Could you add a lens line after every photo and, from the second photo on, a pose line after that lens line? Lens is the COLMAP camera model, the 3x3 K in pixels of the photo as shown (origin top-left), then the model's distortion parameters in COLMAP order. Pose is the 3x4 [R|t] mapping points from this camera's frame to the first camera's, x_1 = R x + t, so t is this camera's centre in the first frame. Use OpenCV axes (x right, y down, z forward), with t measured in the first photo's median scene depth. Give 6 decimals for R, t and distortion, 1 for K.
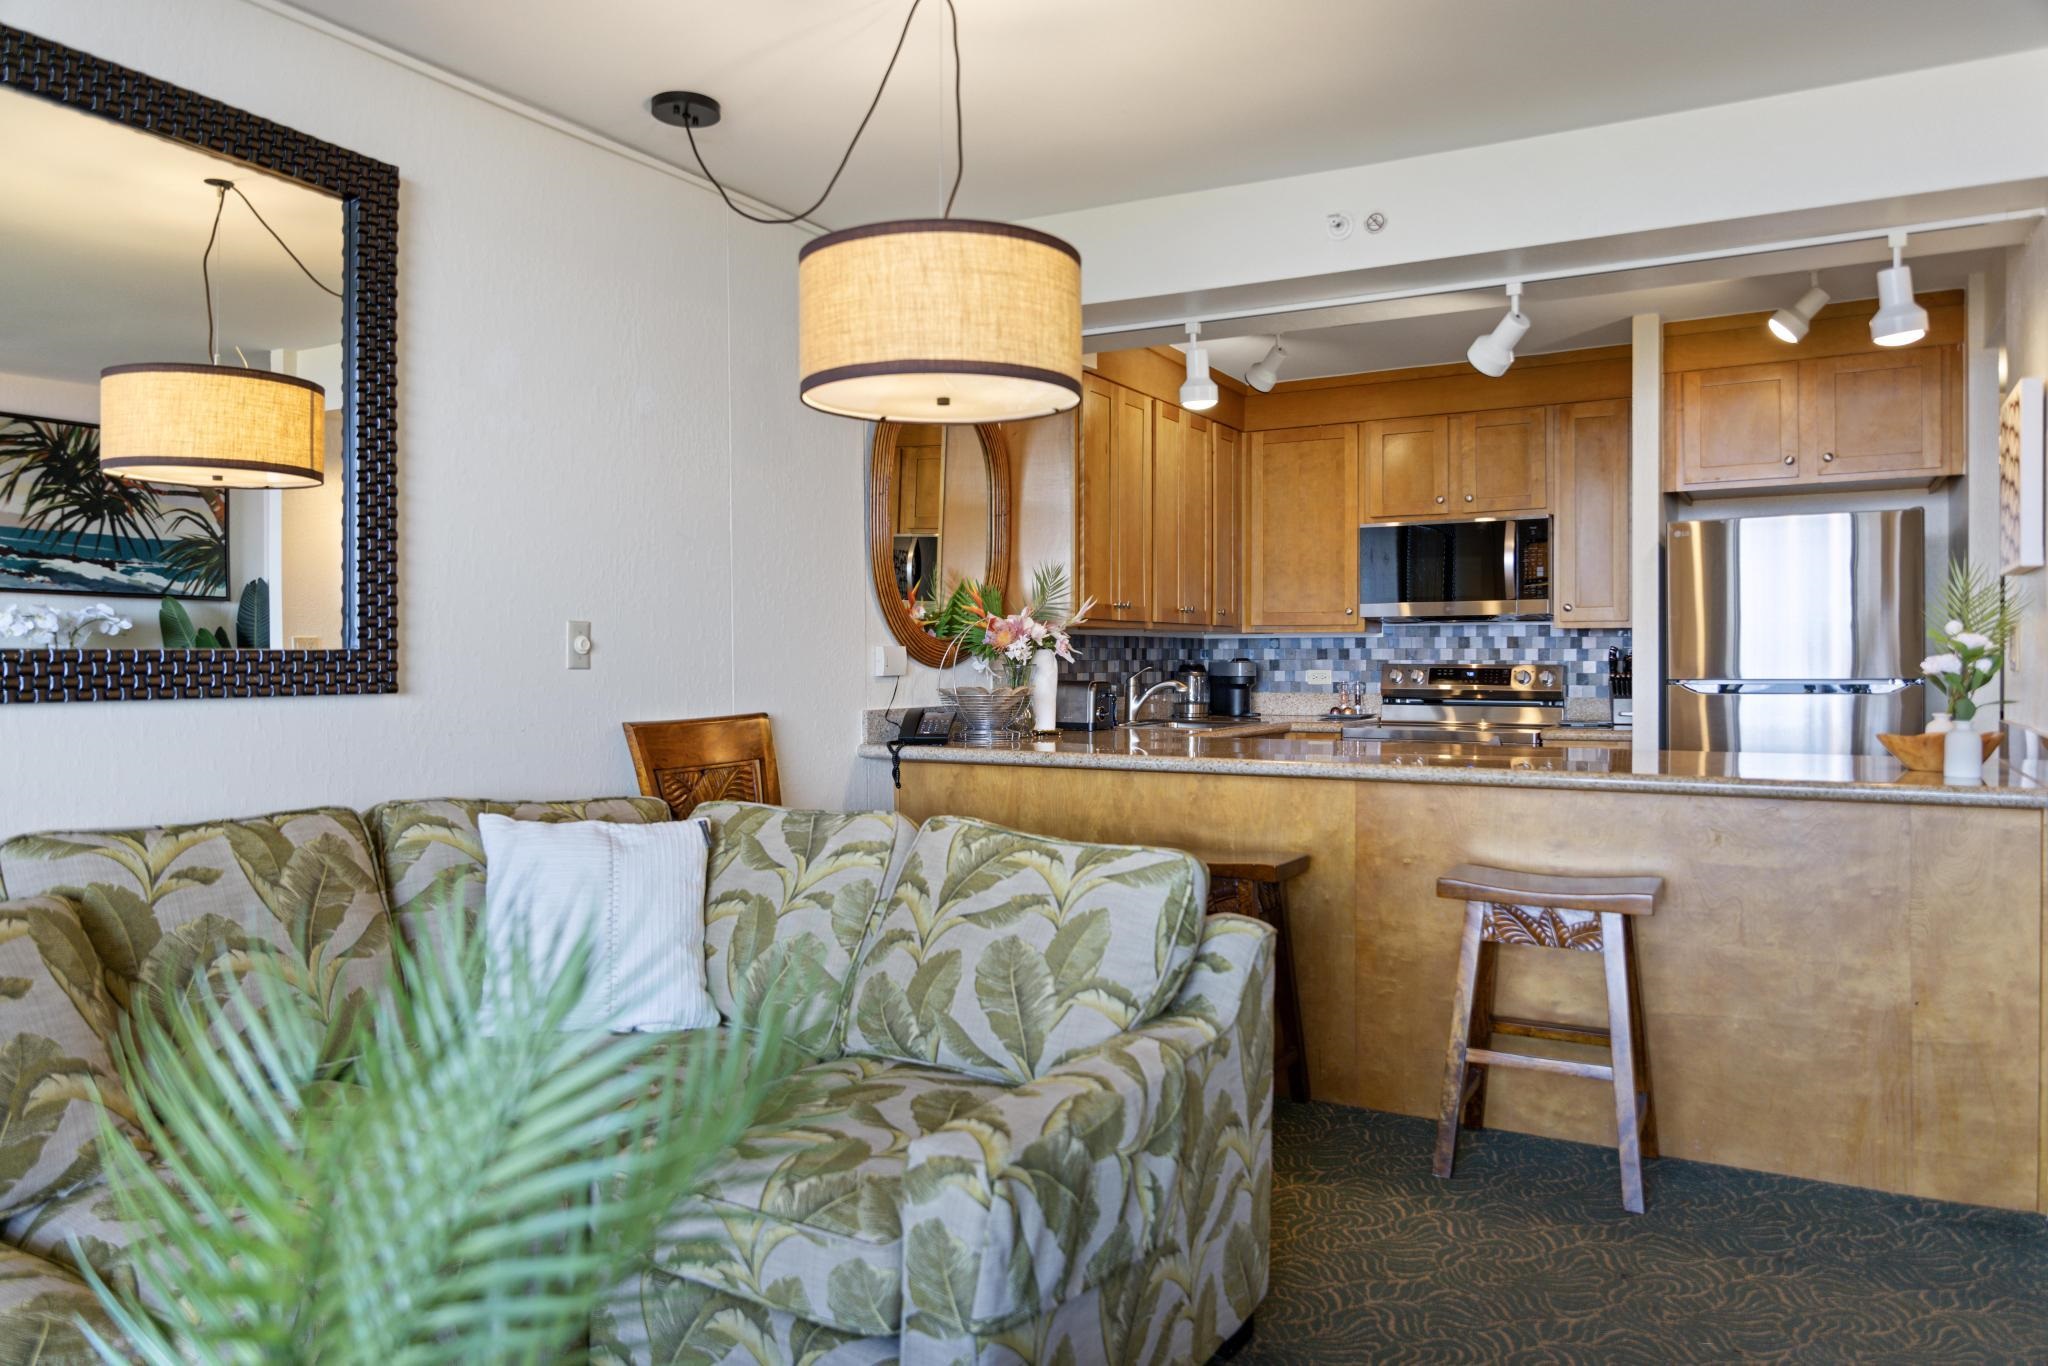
lens RADIAL K [[1371.7, 0, 1027.0], [0, 1371.7, 668.4], [0, 0, 1]] dist [-0.000106, -0.000578]
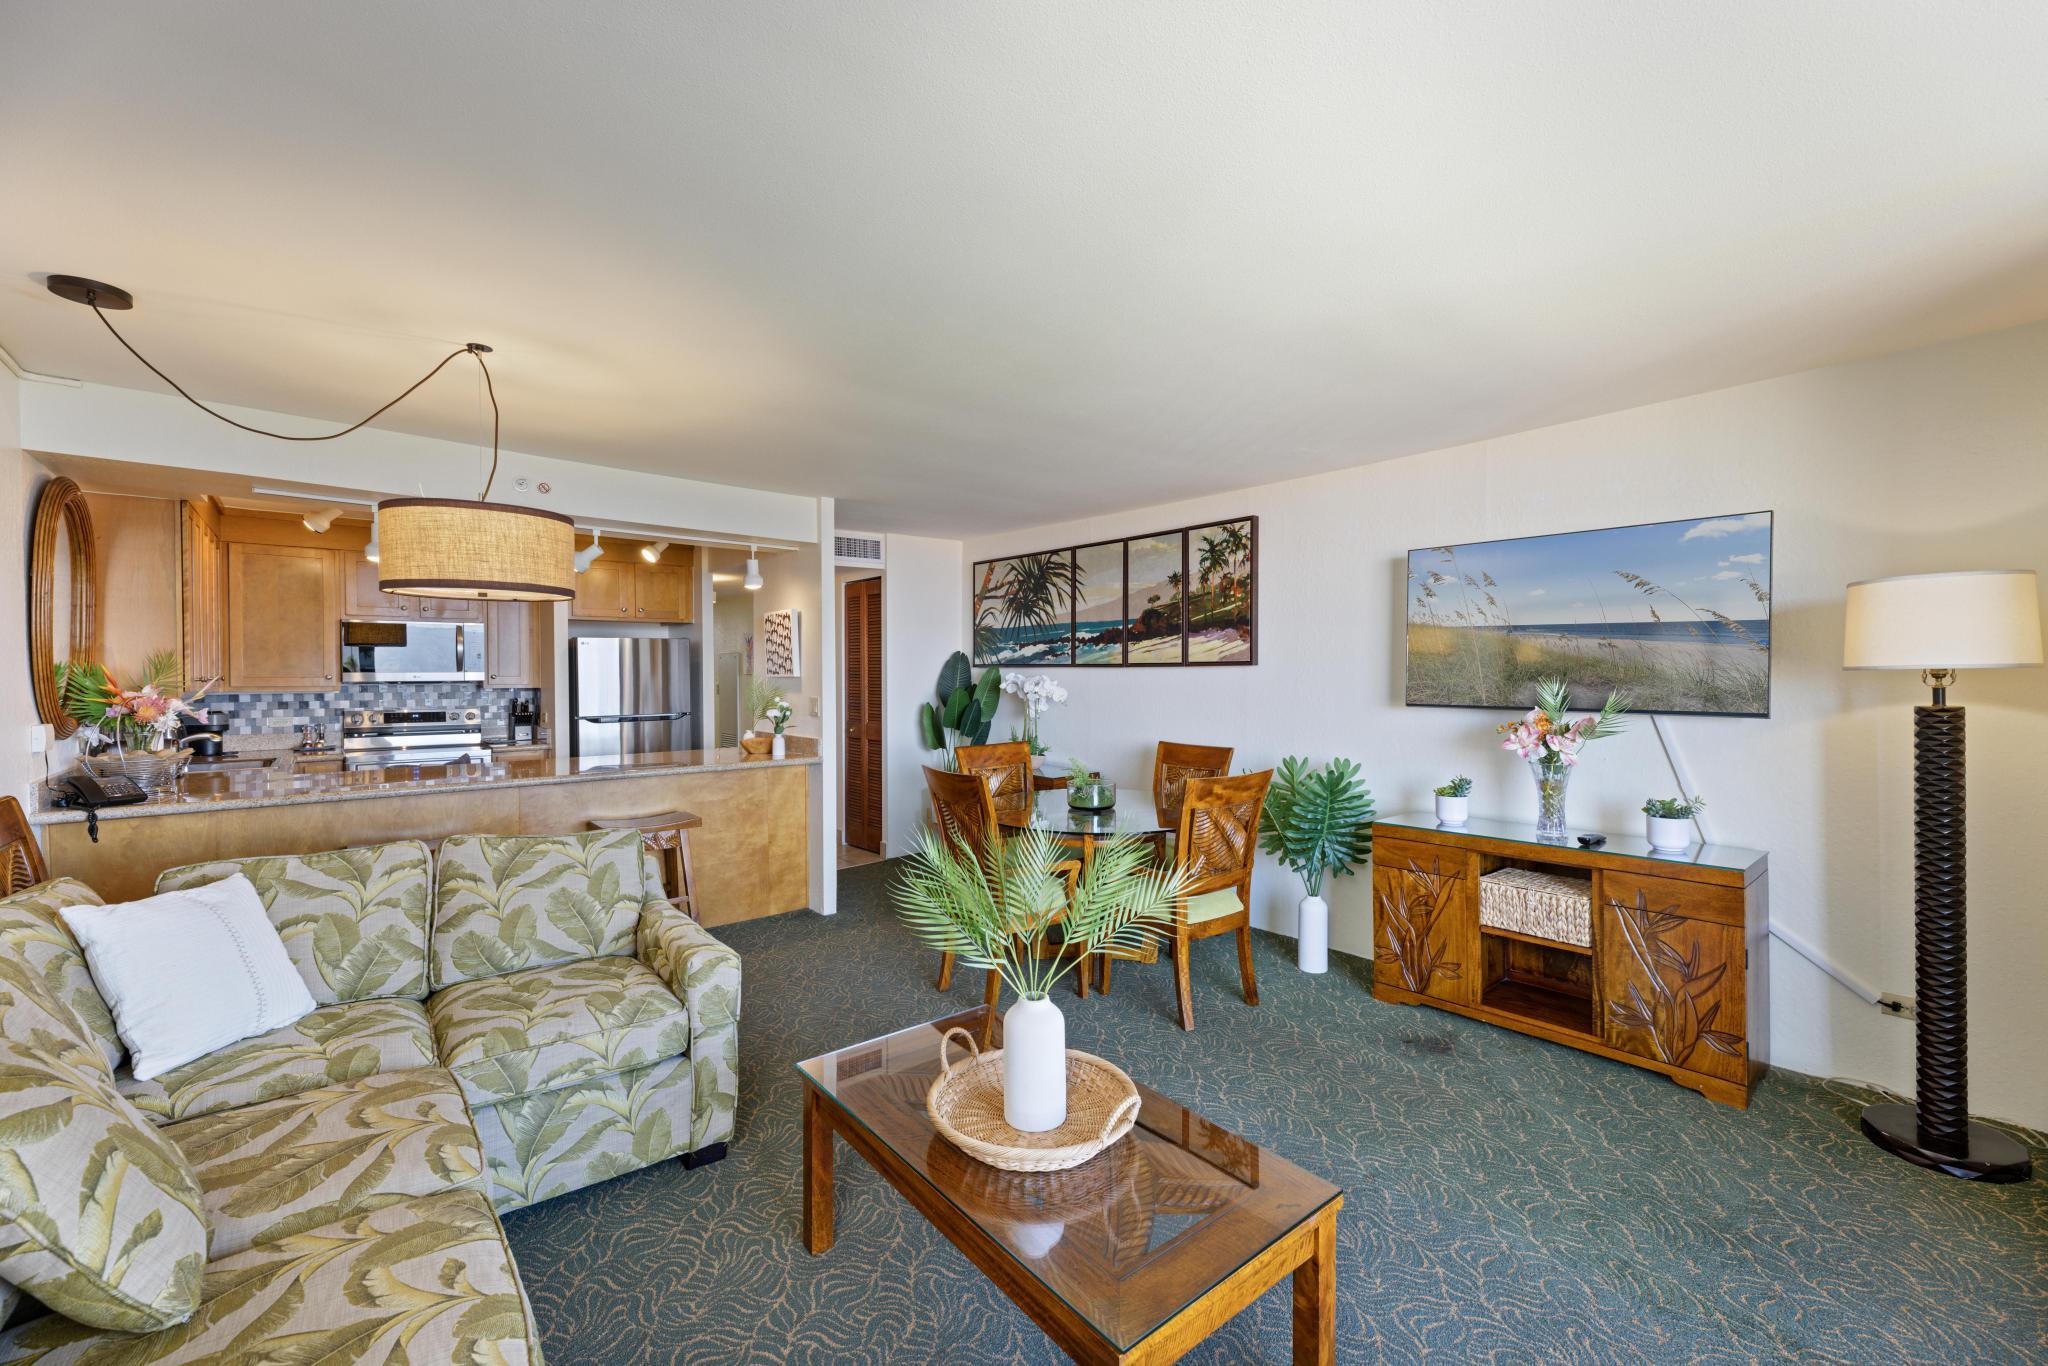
lens RADIAL K [[822.8, 0, 1014.4], [0, 822.8, 674.8], [0, 0, 1]] dist [0.000016, 0.000142]
pose [[0.349263, -0.002241, 0.937022, -0.348052], [0.009791, 0.999951, -0.001258, -0.037134], [-0.936974, 0.009614, 0.349268, 0.002328]]
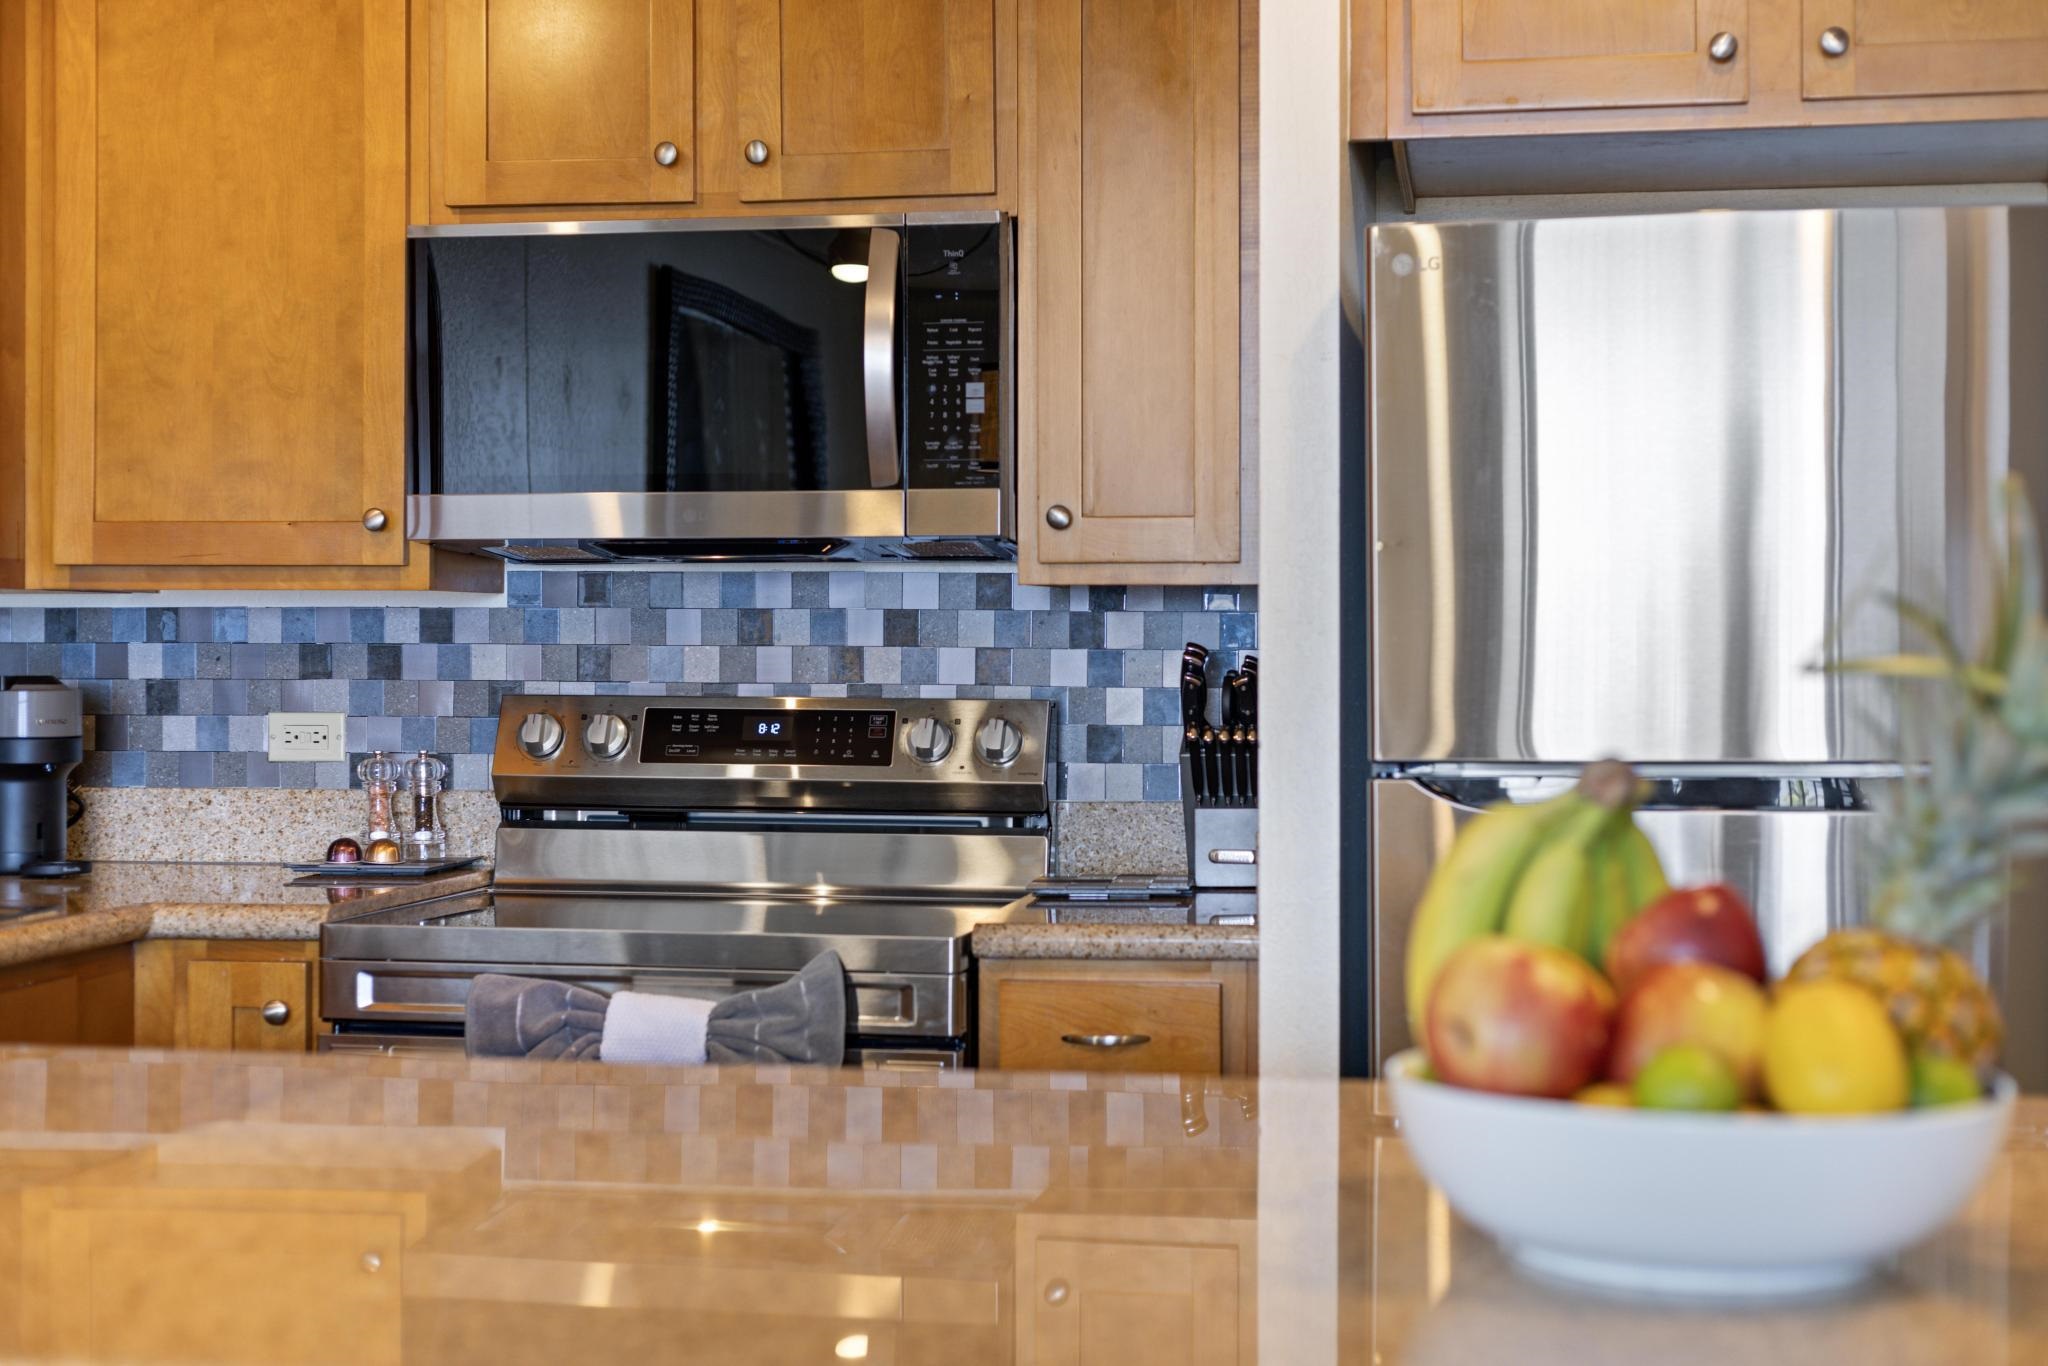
lens RADIAL K [[2974.2, 0, 1027.1], [0, 2974.2, 652.7], [0, 0, 1]] dist [0.016557, -0.025678]
pose [[0.937640, 0.001697, 0.347605, 0.147876], [0.000165, 0.999986, -0.005327, -0.009825], [-0.347609, 0.005052, 0.937626, 0.358464]]
